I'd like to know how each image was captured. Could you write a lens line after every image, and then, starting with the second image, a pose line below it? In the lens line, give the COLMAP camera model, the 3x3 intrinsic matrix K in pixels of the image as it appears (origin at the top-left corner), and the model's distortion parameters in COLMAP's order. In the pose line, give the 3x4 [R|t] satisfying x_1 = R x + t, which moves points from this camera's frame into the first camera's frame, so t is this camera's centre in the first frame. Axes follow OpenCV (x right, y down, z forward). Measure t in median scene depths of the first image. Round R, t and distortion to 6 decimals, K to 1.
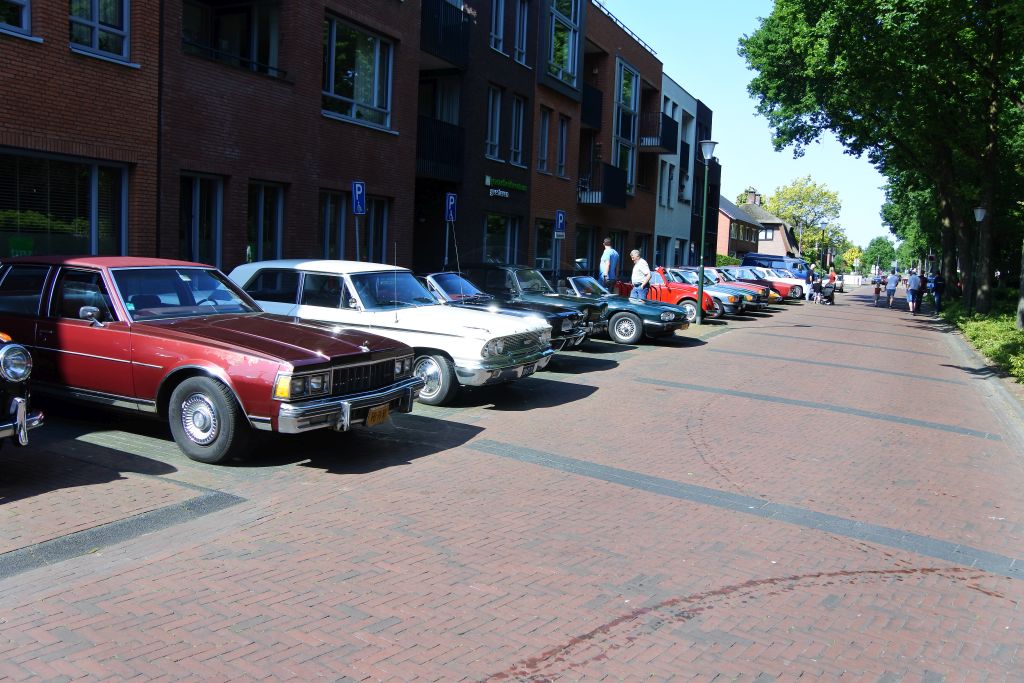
lens RADIAL K [[817.5, 0, 512.0], [0, 817.5, 341.5], [0, 0, 1]] dist [-0.143669, 0.129090]
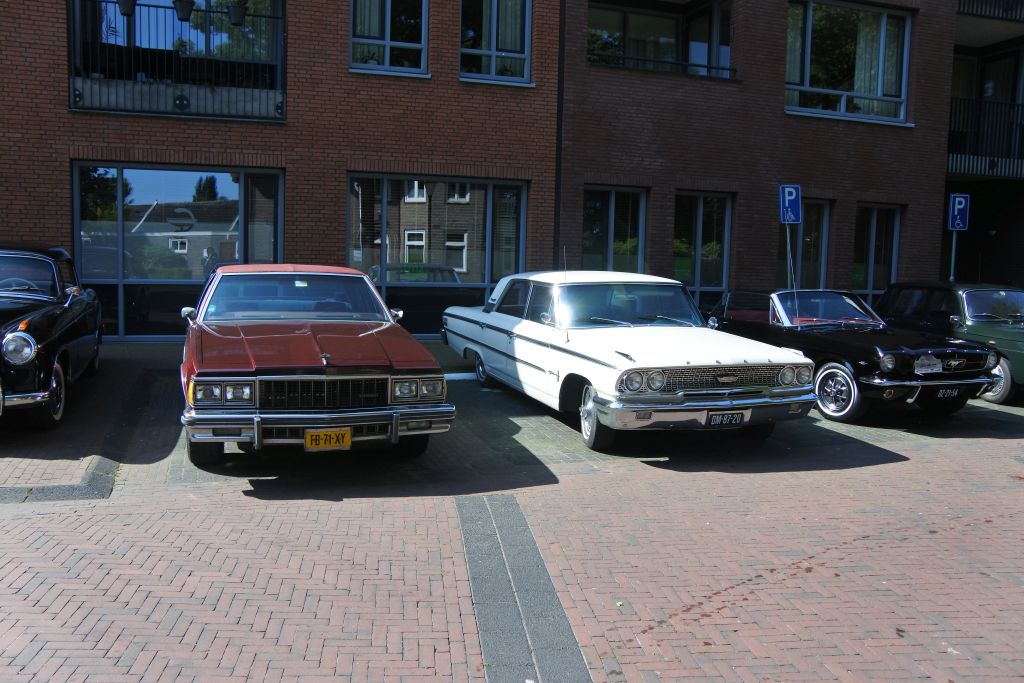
lens RADIAL K [[817.5, 0, 512.0], [0, 817.5, 341.5], [0, 0, 1]] dist [-0.143669, 0.129090]
pose [[0.676939, 0.045164, -0.734652, 0.274057], [-0.074789, 0.997170, -0.007611, -0.008313], [0.732229, 0.060096, 0.678401, 0.278717]]
